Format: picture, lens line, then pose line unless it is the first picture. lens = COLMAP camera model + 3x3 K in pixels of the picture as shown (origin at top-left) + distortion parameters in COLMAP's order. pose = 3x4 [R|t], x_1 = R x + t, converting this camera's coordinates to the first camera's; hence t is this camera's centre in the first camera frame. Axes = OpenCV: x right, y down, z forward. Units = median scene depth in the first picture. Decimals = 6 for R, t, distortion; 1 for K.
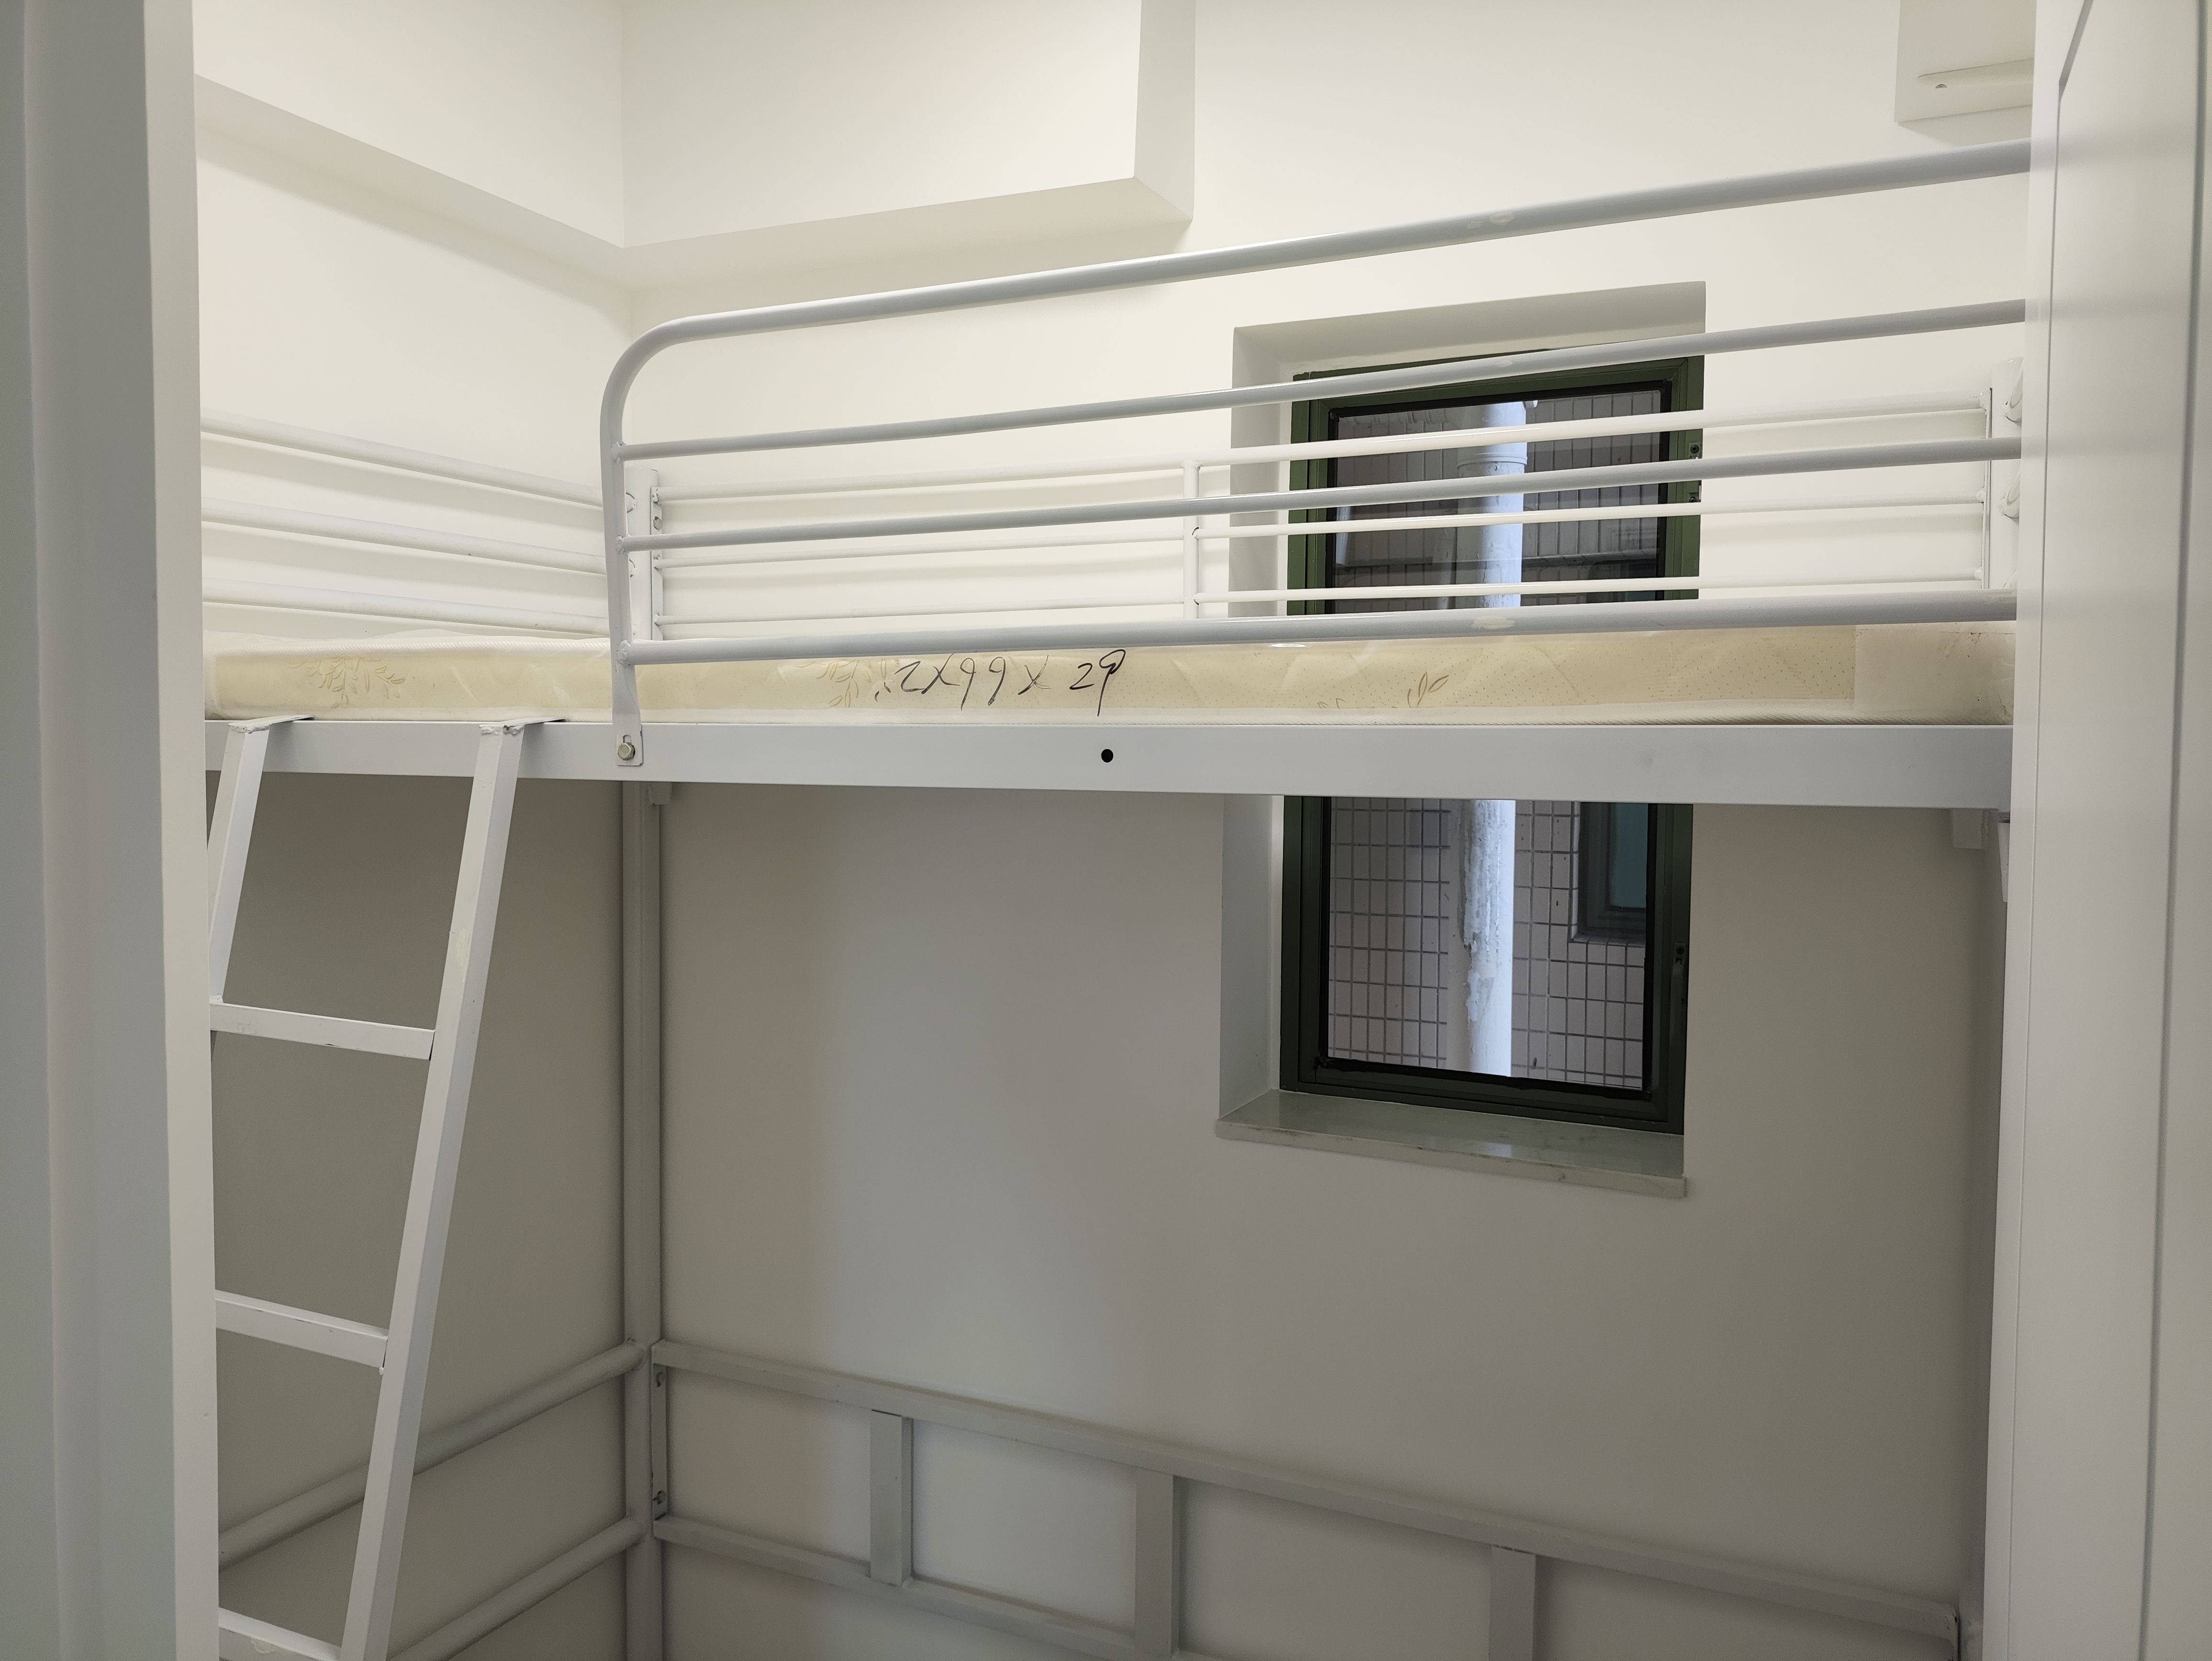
lens RADIAL K [[1610.4, 0, 1115.0], [0, 1610.4, 805.0], [0, 0, 1]] dist [0.121006, -0.252857]
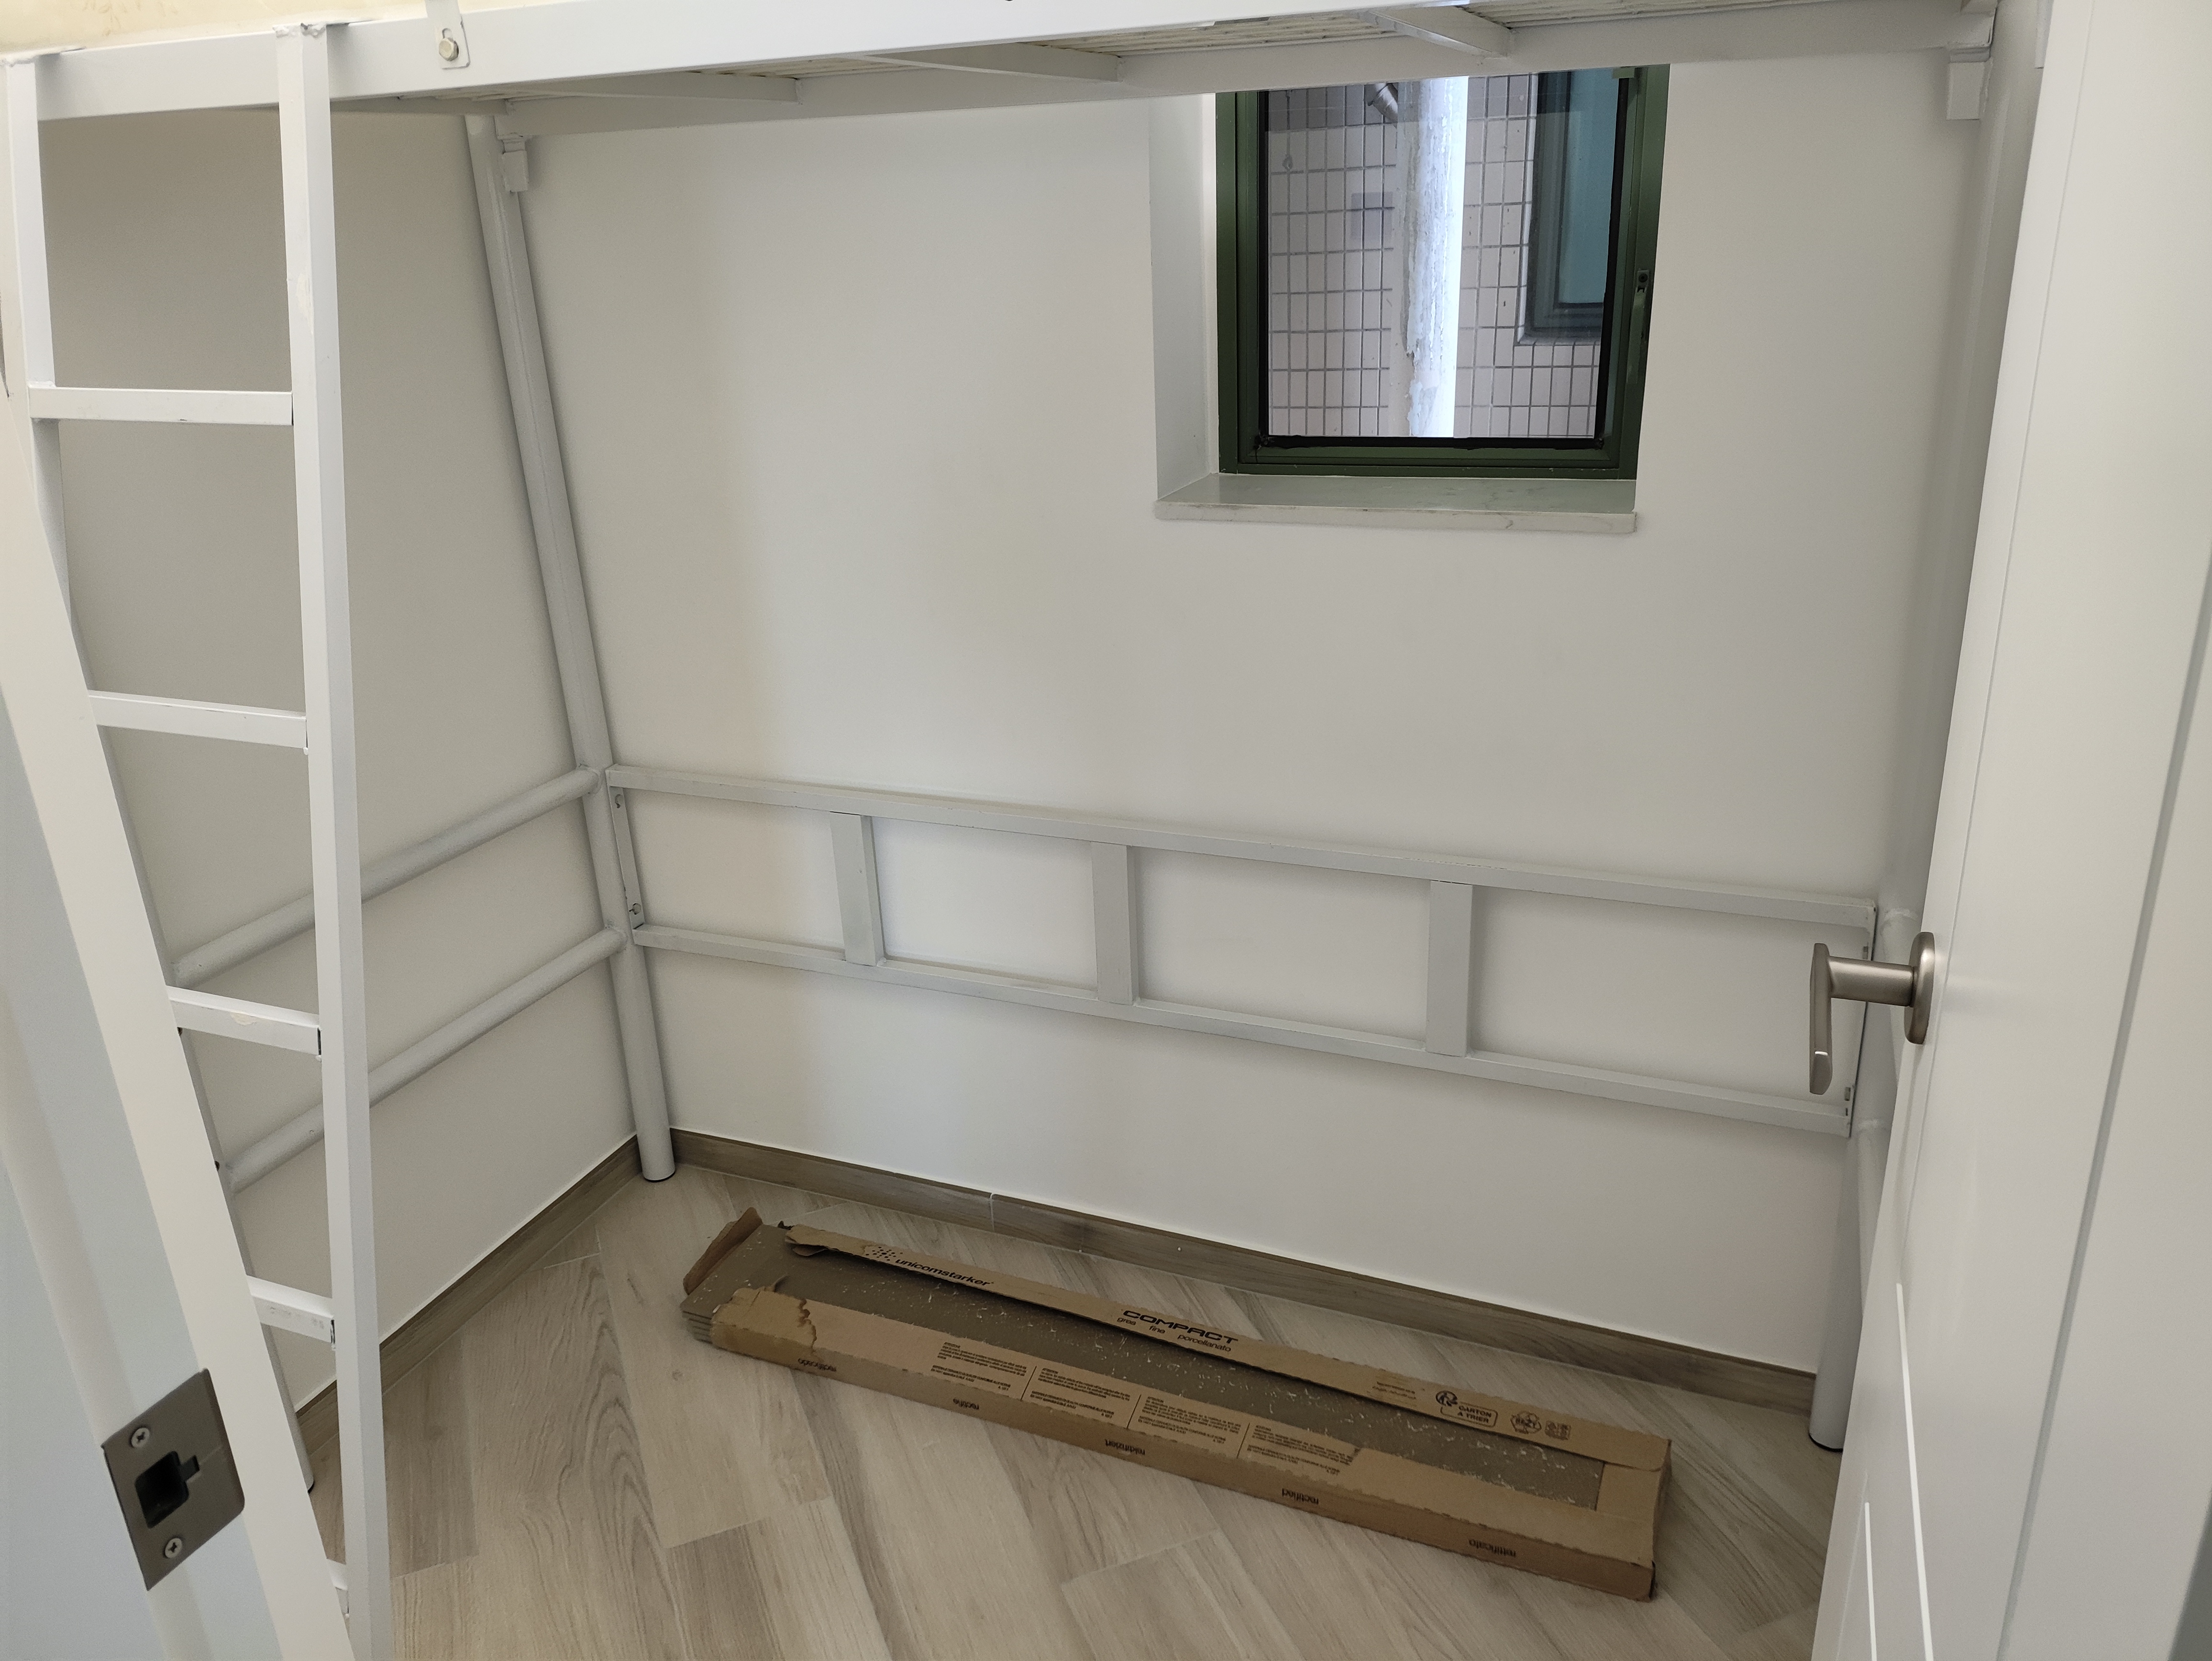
lens RADIAL K [[1614.5, 0, 1108.9], [0, 1614.5, 824.9], [0, 0, 1]] dist [0.079485, -0.124368]
pose [[0.997810, -0.061100, 0.025349, -0.000492], [0.049691, 0.945279, 0.322457, 0.055645], [-0.043664, -0.320491, 0.946245, 0.024823]]
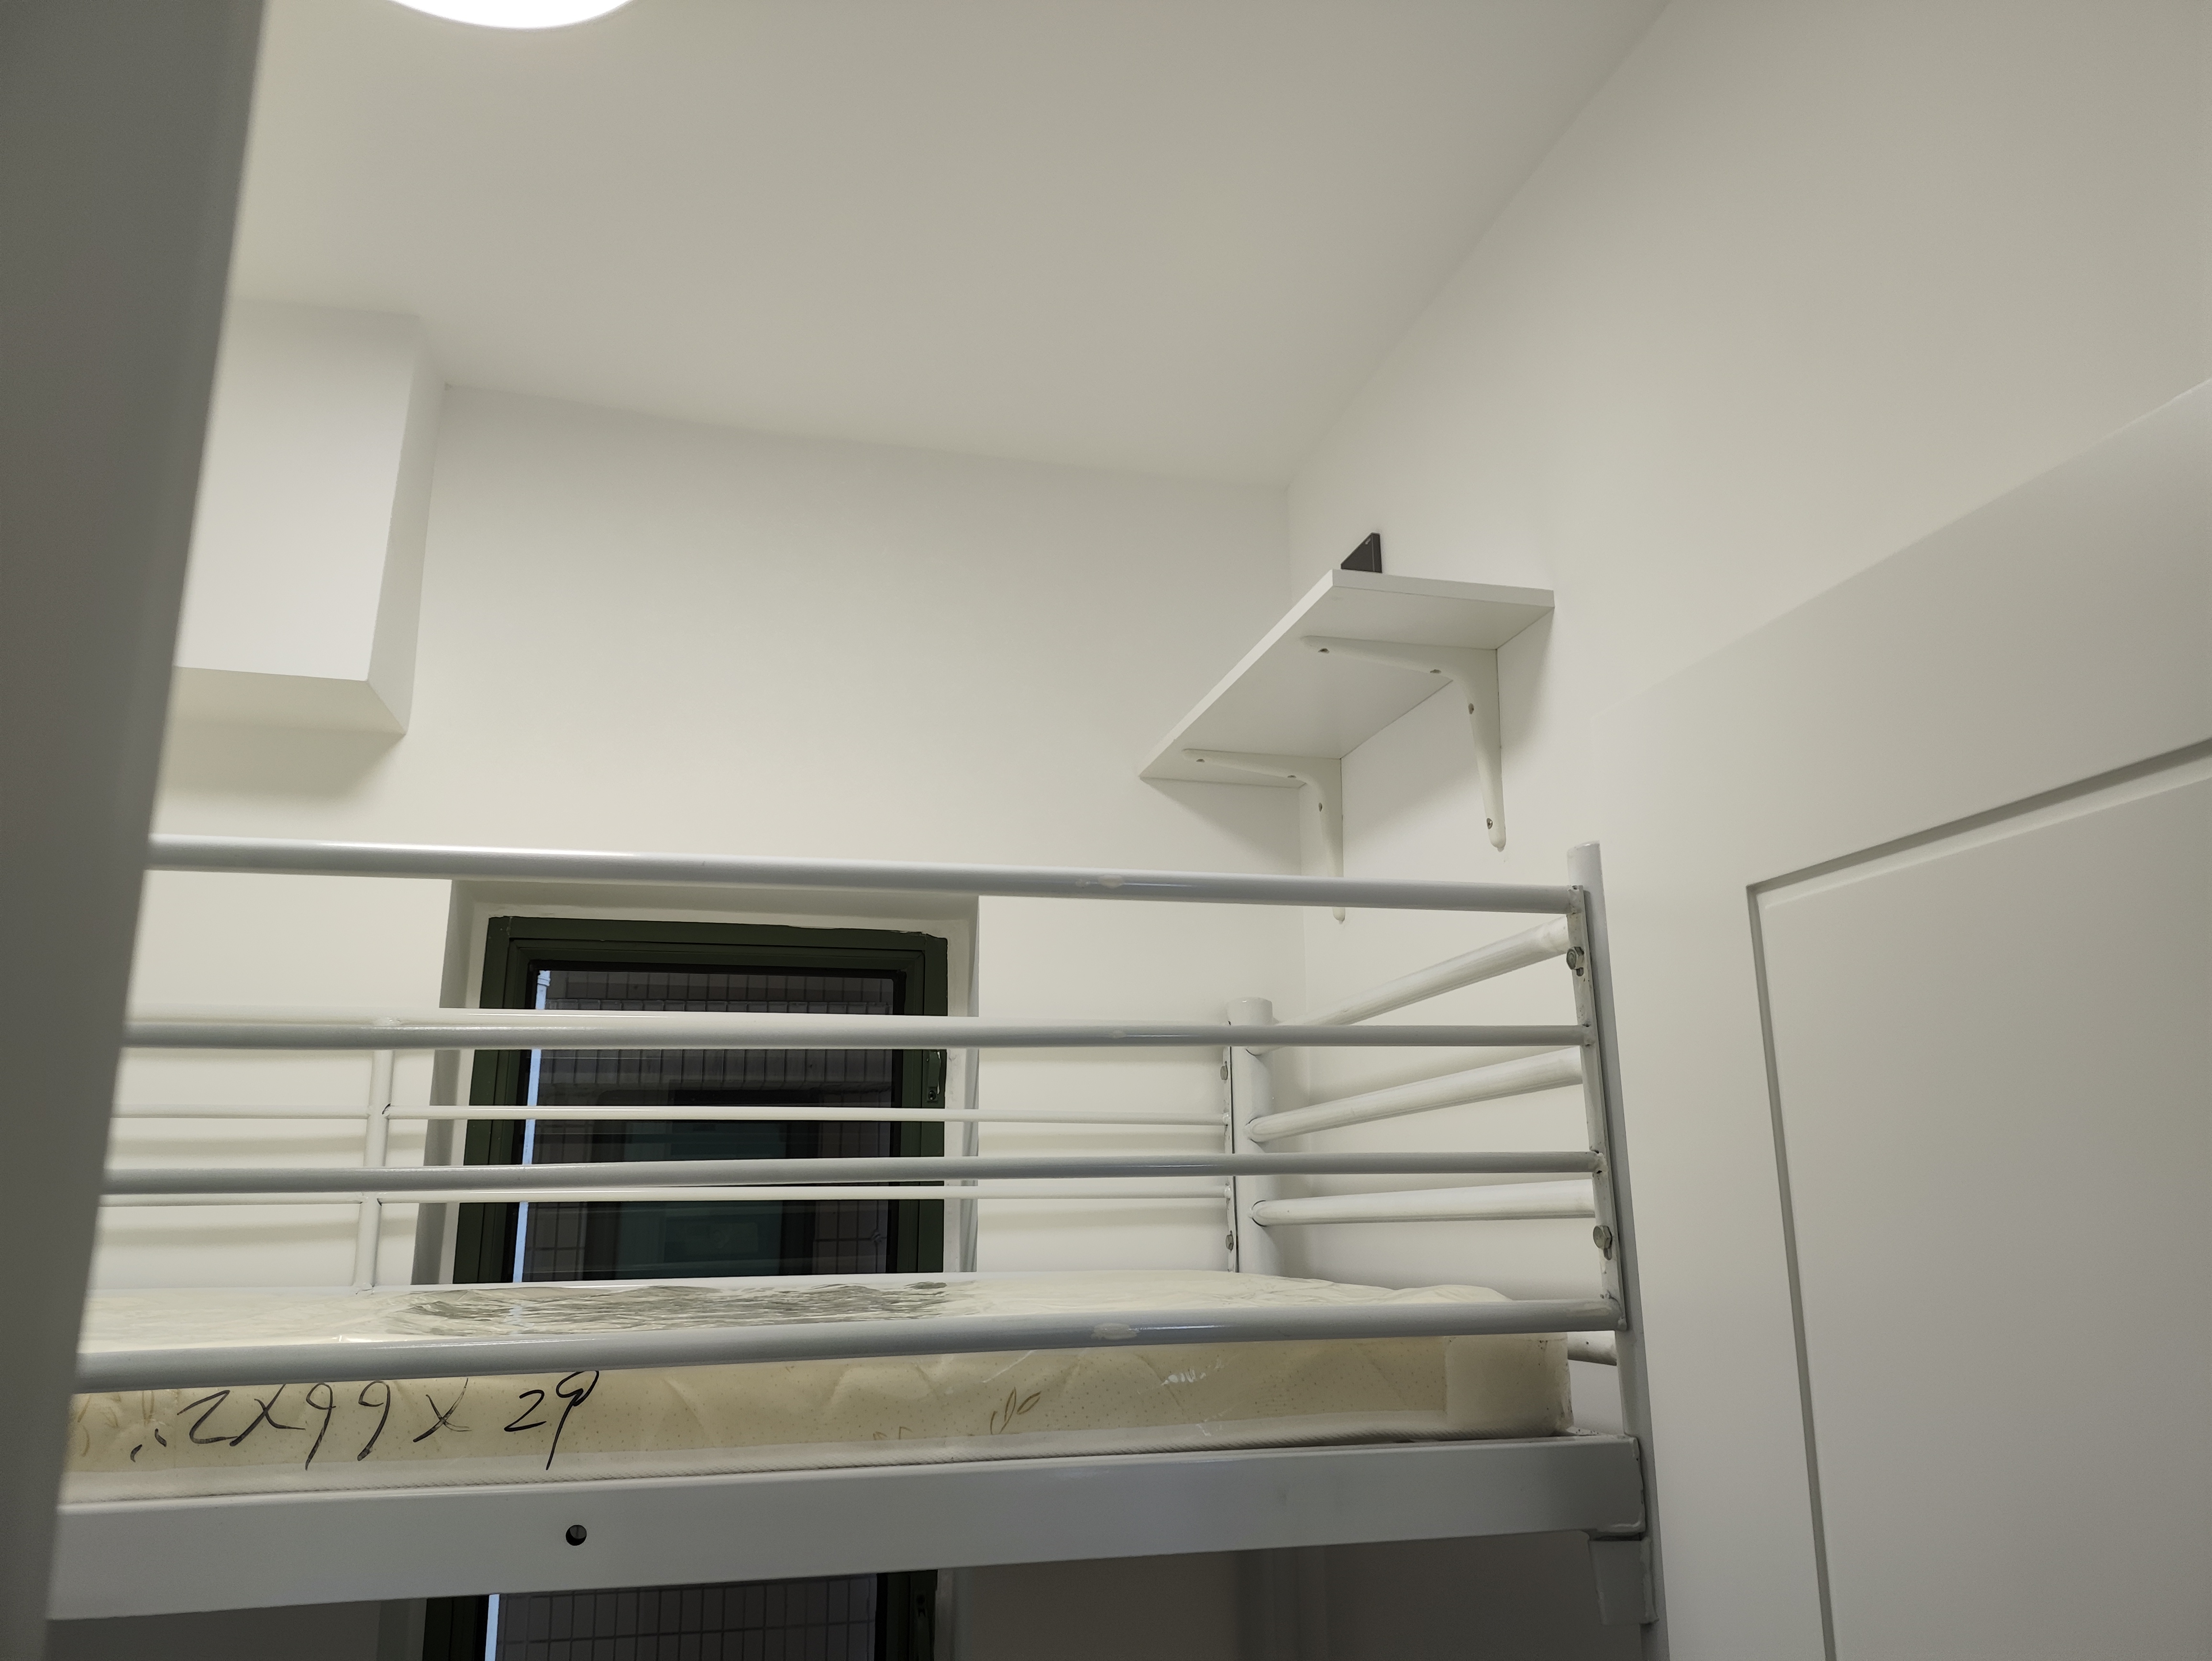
lens RADIAL K [[1614.5, 0, 1108.9], [0, 1614.5, 824.9], [0, 0, 1]] dist [0.079485, -0.124368]
pose [[0.768046, 0.133778, 0.626265, -0.157225], [0.042277, 0.965212, -0.258030, -0.067885], [-0.638997, 0.224655, 0.735671, 0.134469]]
